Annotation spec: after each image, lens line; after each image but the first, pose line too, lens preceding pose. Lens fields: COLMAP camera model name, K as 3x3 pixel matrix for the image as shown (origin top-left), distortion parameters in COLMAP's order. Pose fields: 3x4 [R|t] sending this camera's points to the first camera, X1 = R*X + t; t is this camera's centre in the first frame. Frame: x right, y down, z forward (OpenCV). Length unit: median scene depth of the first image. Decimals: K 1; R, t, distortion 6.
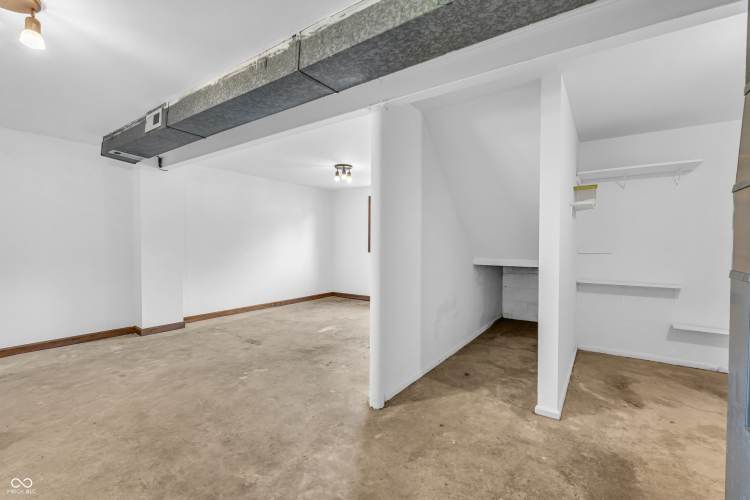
lens RADIAL K [[329.1, 0, 376.7], [0, 329.1, 248.5], [0, 0, 1]] dist [-0.002277, -0.000570]
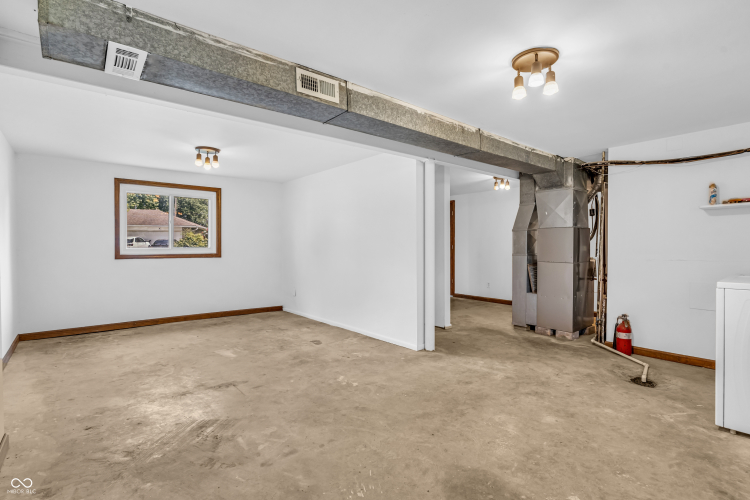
lens RADIAL K [[363.4, 0, 375.0], [0, 363.4, 250.0], [0, 0, 1]] dist [-0.000649, -0.000151]
pose [[0.267415, -0.017648, 0.963420, -1.513041], [0.017392, 0.999758, 0.013486, -0.024161], [-0.963424, 0.013149, 0.267658, 0.681969]]
